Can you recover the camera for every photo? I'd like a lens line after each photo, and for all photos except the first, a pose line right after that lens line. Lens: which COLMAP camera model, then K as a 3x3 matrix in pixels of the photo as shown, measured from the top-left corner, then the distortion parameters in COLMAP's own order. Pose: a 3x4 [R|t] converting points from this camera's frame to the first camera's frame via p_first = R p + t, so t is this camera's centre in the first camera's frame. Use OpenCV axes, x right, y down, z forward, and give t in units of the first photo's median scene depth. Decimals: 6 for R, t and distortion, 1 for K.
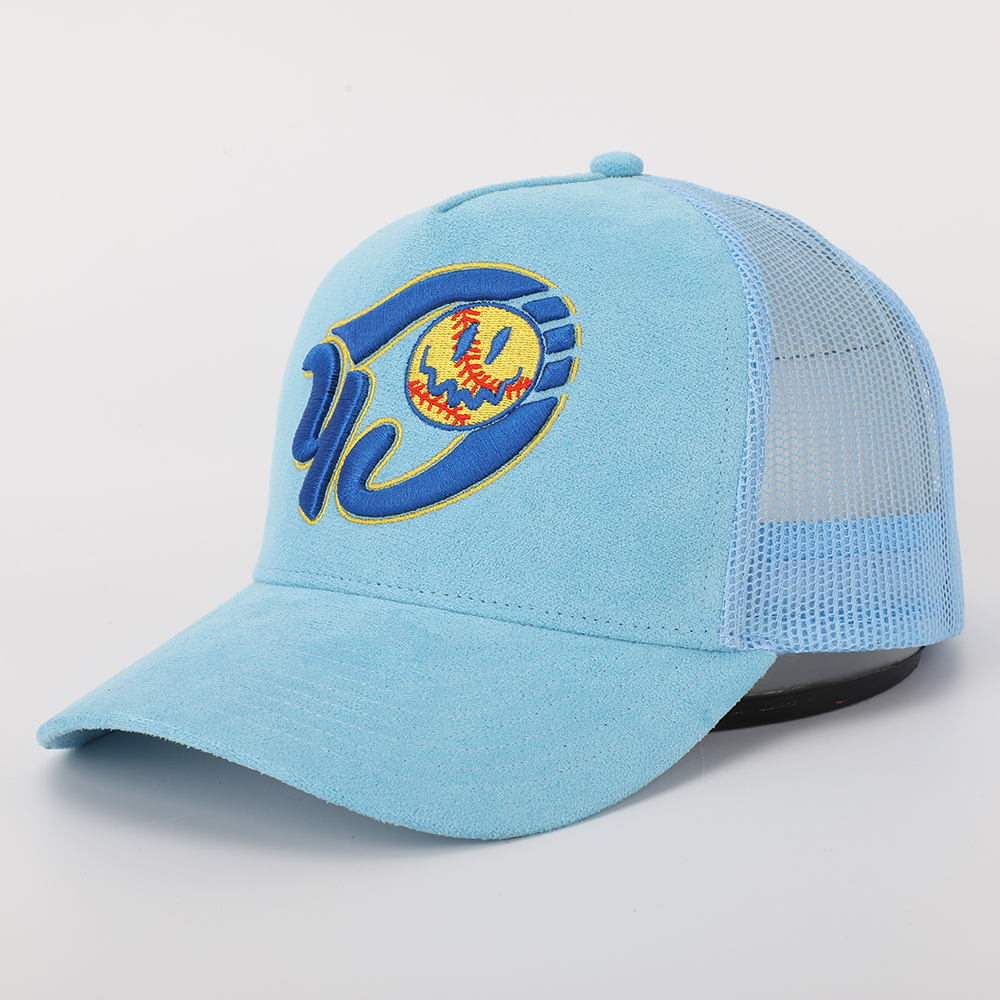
lens RADIAL K [[1857.9, 0, 500.4], [0, 1857.9, 499.9], [0, 0, 1]] dist [0.006039, 0.000000]
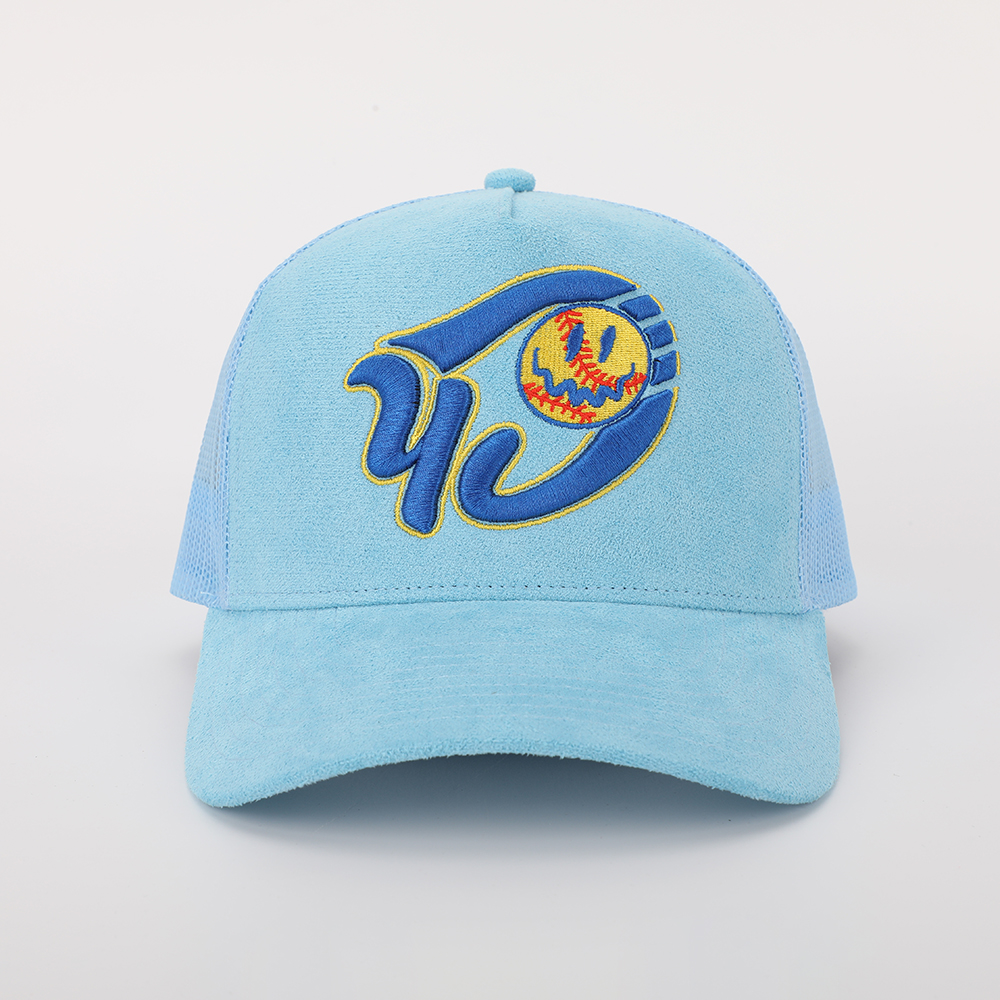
lens RADIAL K [[1758.9, 0, 499.6], [0, 1758.9, 498.3], [0, 0, 1]] dist [-0.042689, 0.000000]
pose [[0.866970, -0.086232, 0.490843, -0.537794], [0.099699, 0.995017, -0.001291, -0.002695], [-0.488286, 0.050055, 0.871247, 0.183979]]
